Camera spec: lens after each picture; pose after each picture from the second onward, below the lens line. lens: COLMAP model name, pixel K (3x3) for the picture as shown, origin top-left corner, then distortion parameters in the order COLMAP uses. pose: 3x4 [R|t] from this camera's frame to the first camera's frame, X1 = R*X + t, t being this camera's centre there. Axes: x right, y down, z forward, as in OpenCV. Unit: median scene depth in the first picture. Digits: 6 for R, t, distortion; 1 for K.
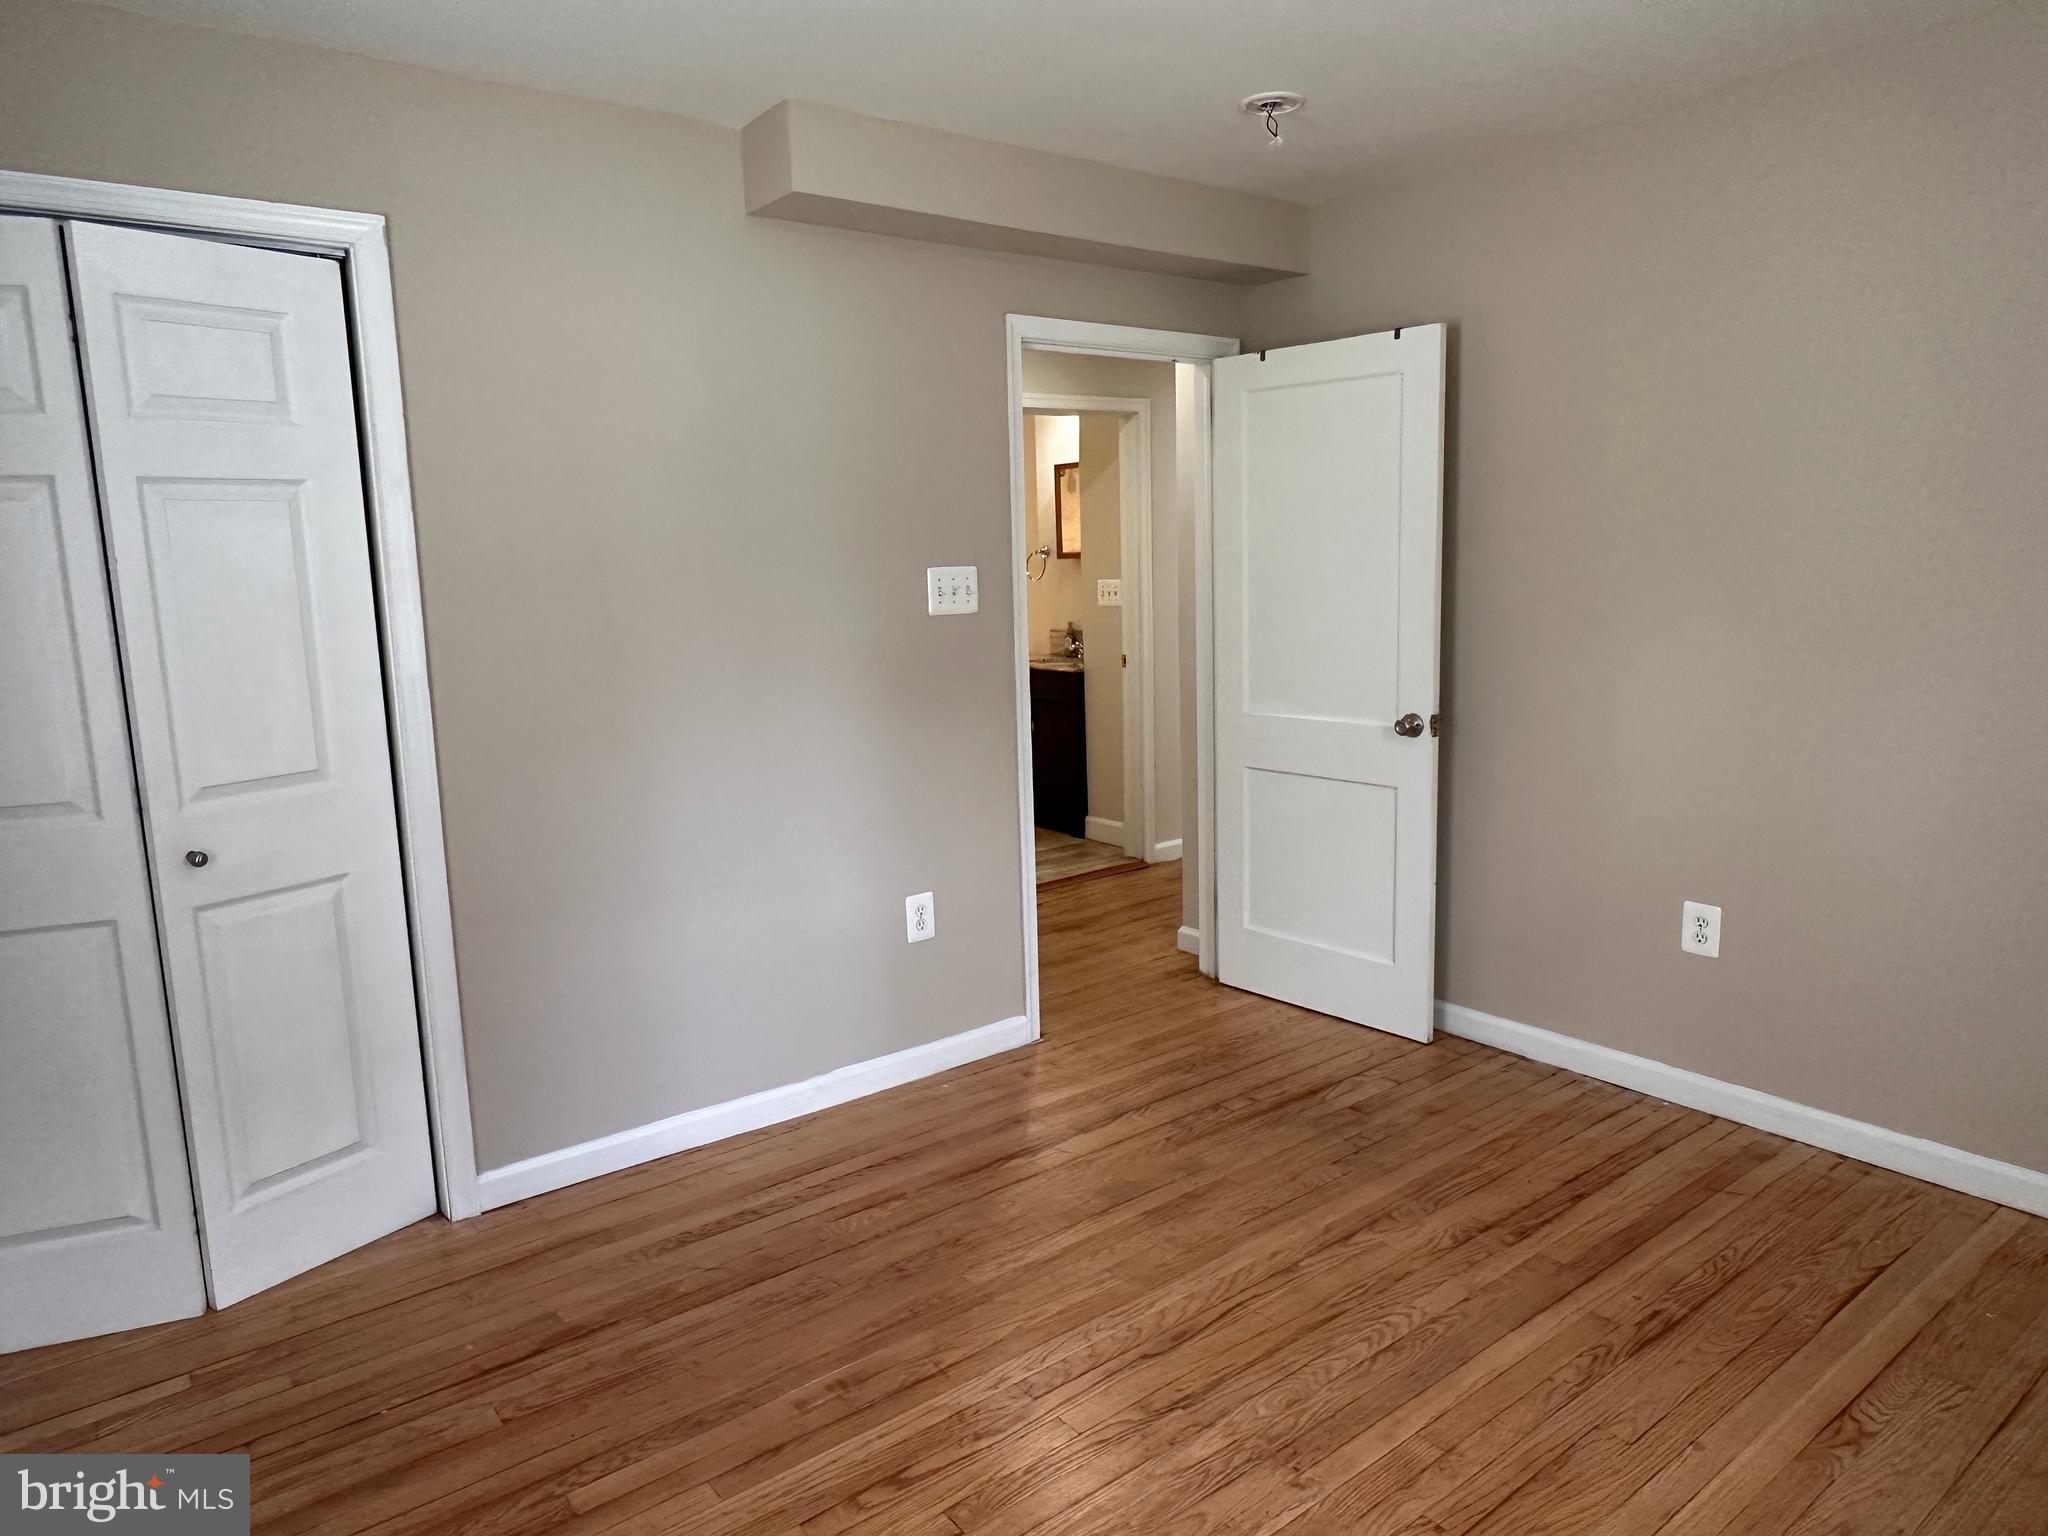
lens RADIAL K [[1319.2, 0, 1030.2], [0, 1319.2, 768.8], [0, 0, 1]] dist [0.001395, 0.000861]
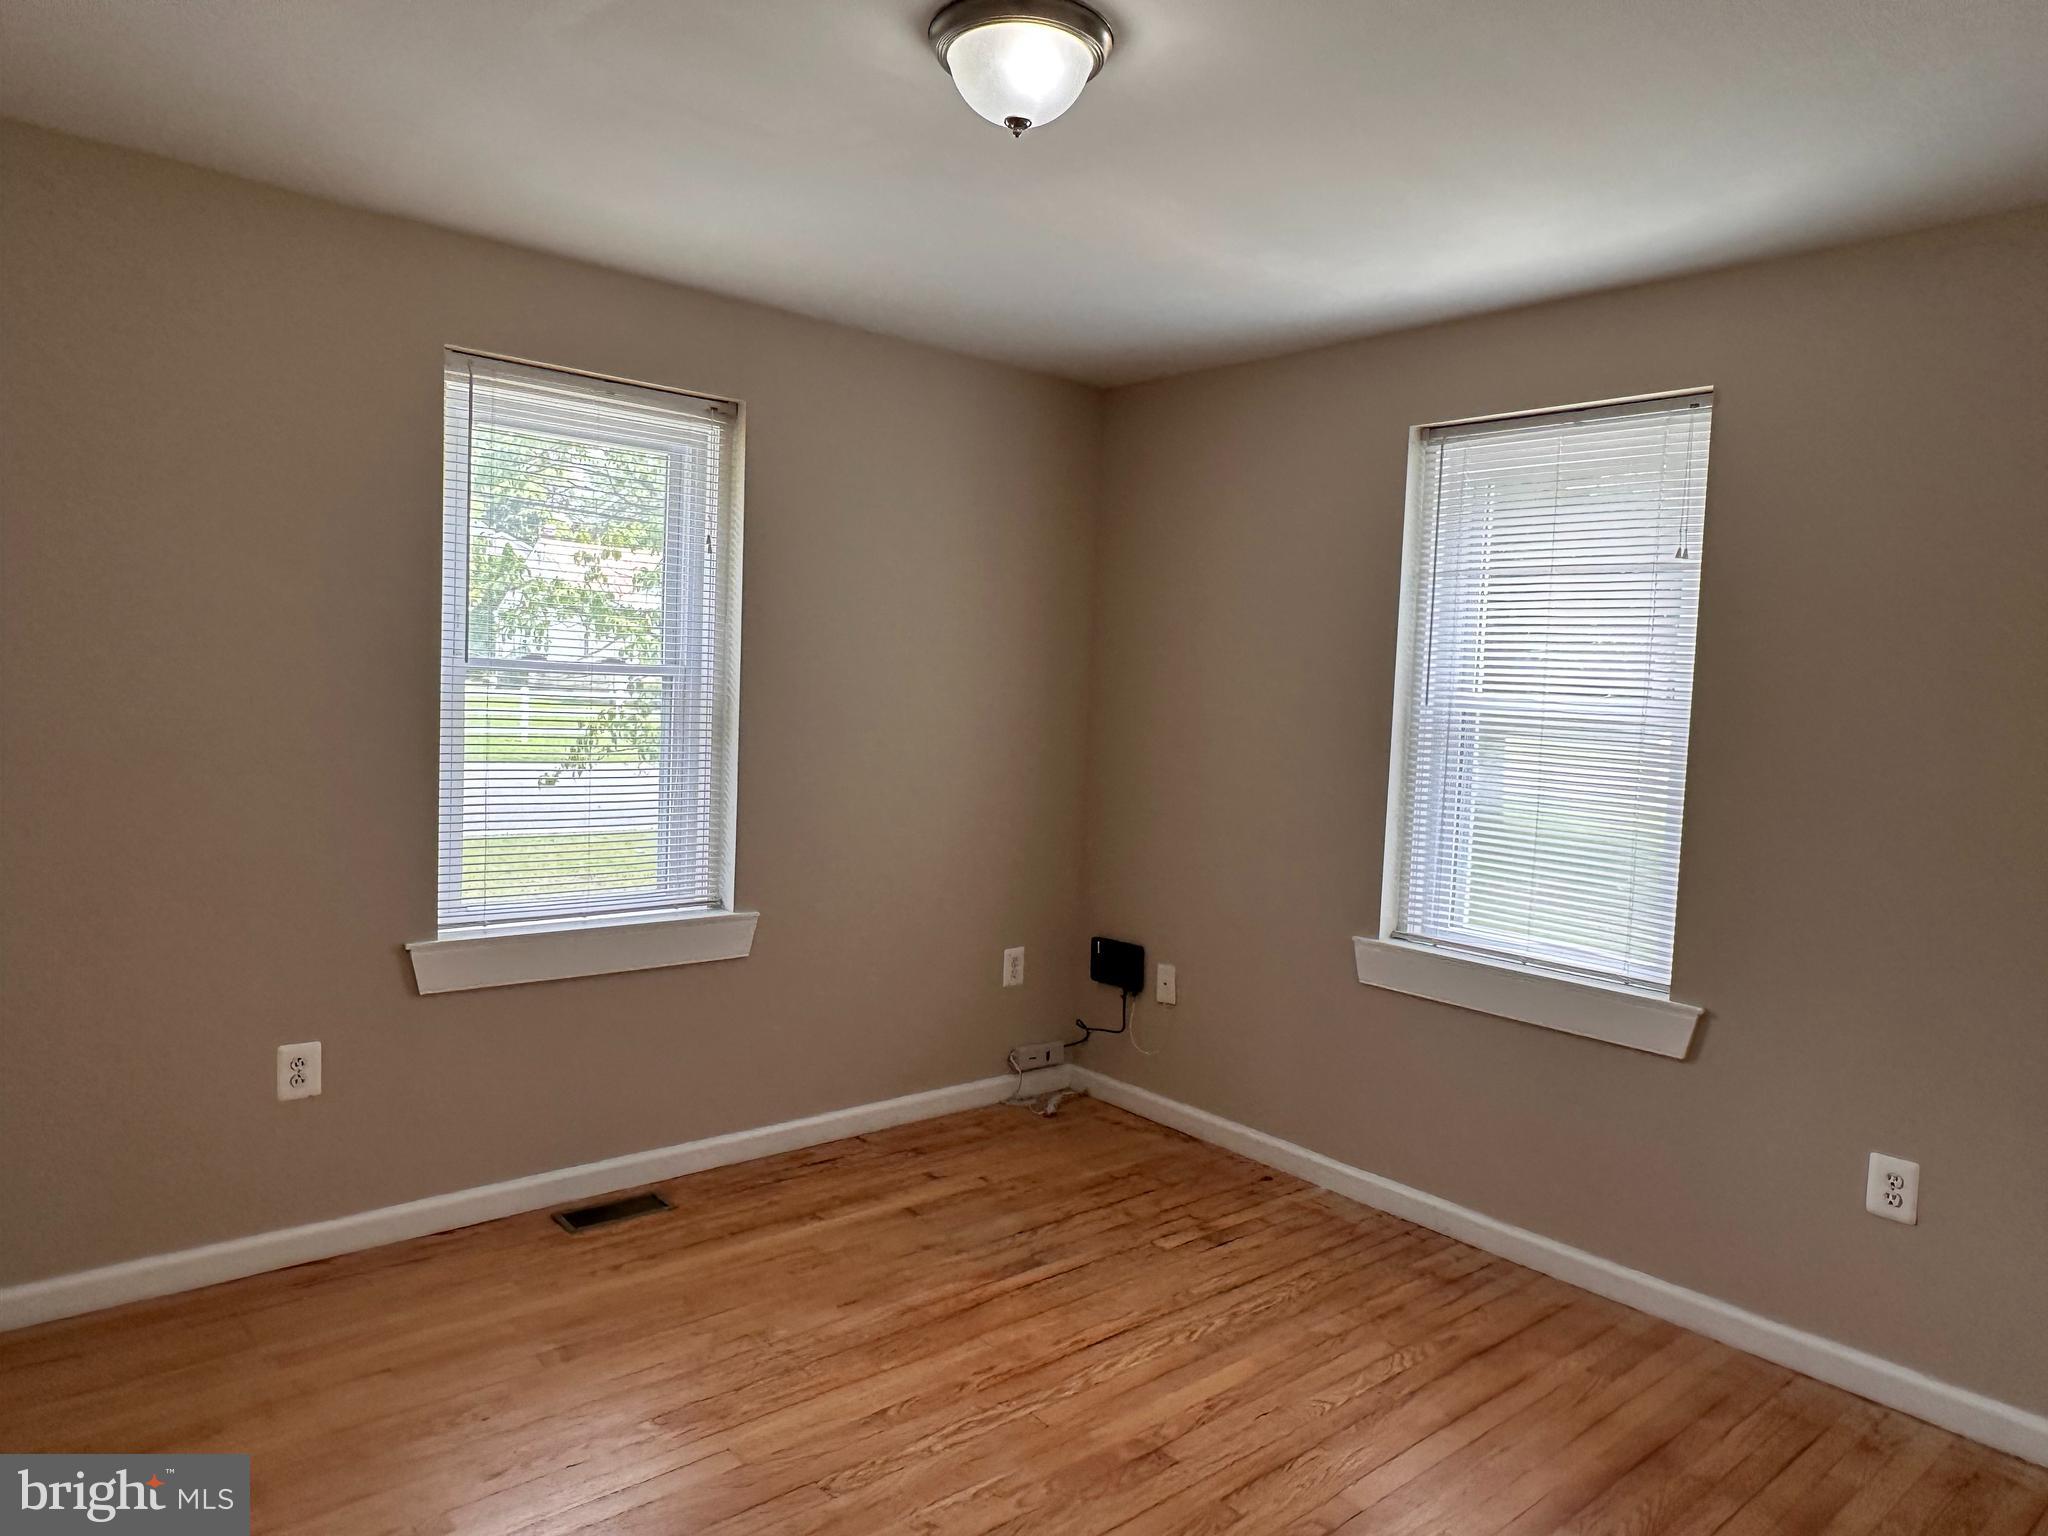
lens RADIAL K [[1319.2, 0, 1027.1], [0, 1319.2, 778.3], [0, 0, 1]] dist [0.001395, 0.000861]
pose [[-0.998343, -0.015823, -0.055333, 0.146842], [-0.028453, 0.971438, 0.235581, -0.240007], [0.050025, 0.236765, -0.970278, 1.452962]]
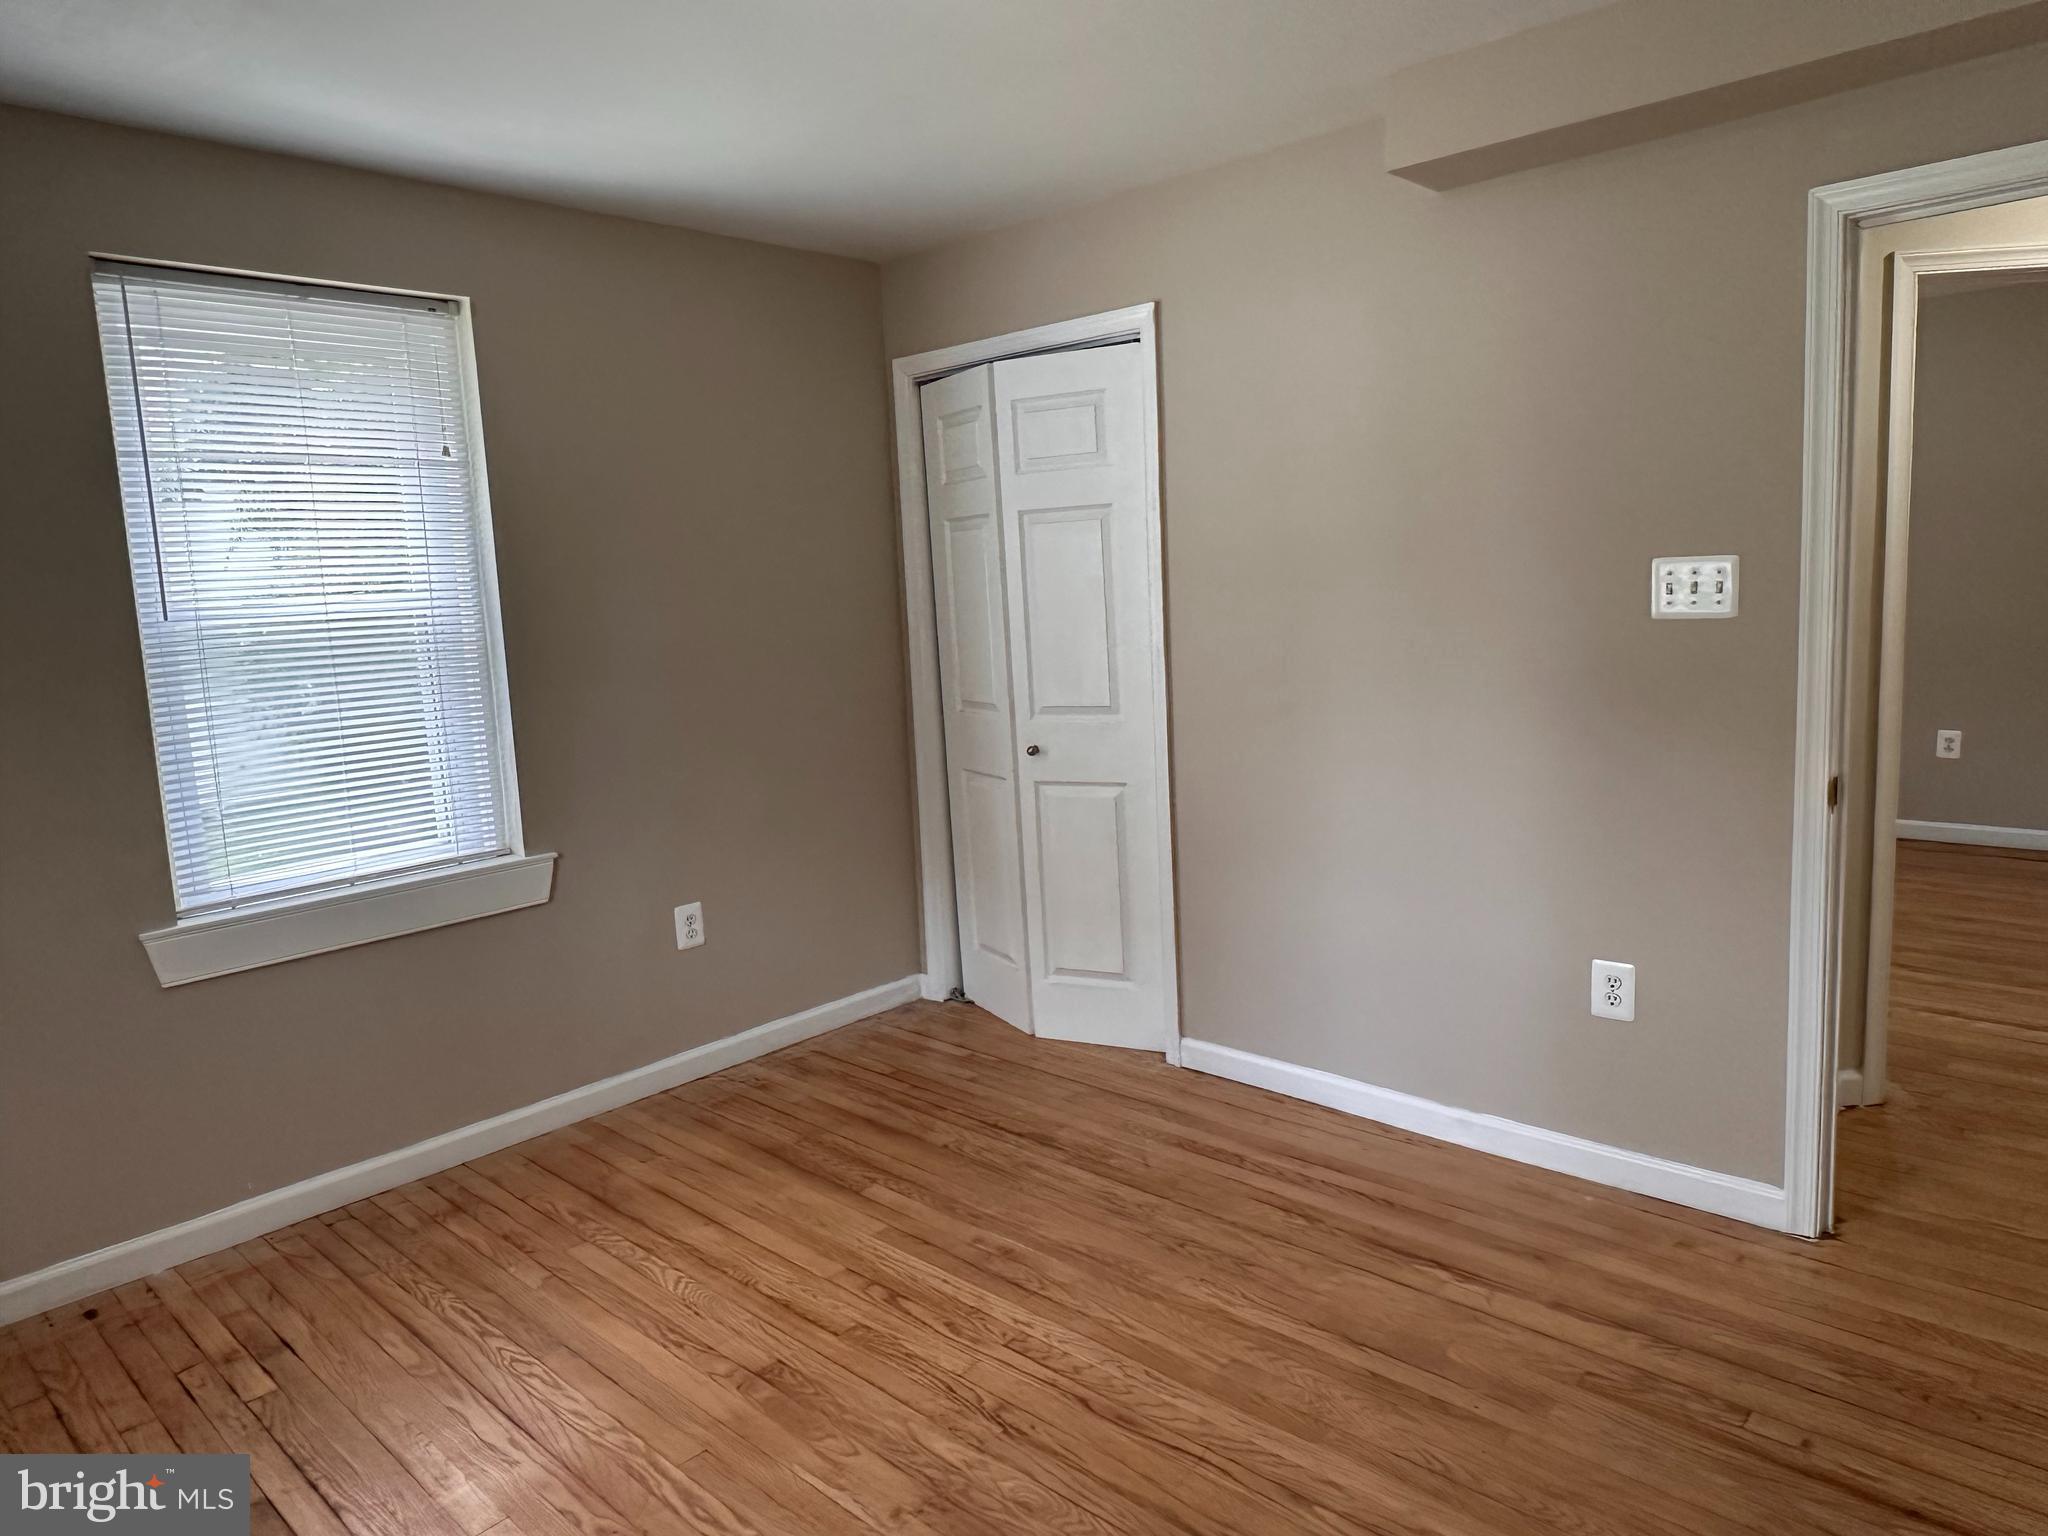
lens RADIAL K [[1319.2, 0, 1026.5], [0, 1319.2, 760.2], [0, 0, 1]] dist [0.001395, 0.000861]
pose [[0.159214, 0.156876, -0.974700, 0.837486], [-0.118792, 0.983165, 0.138834, -0.127870], [0.980071, 0.093682, 0.175169, 0.658492]]
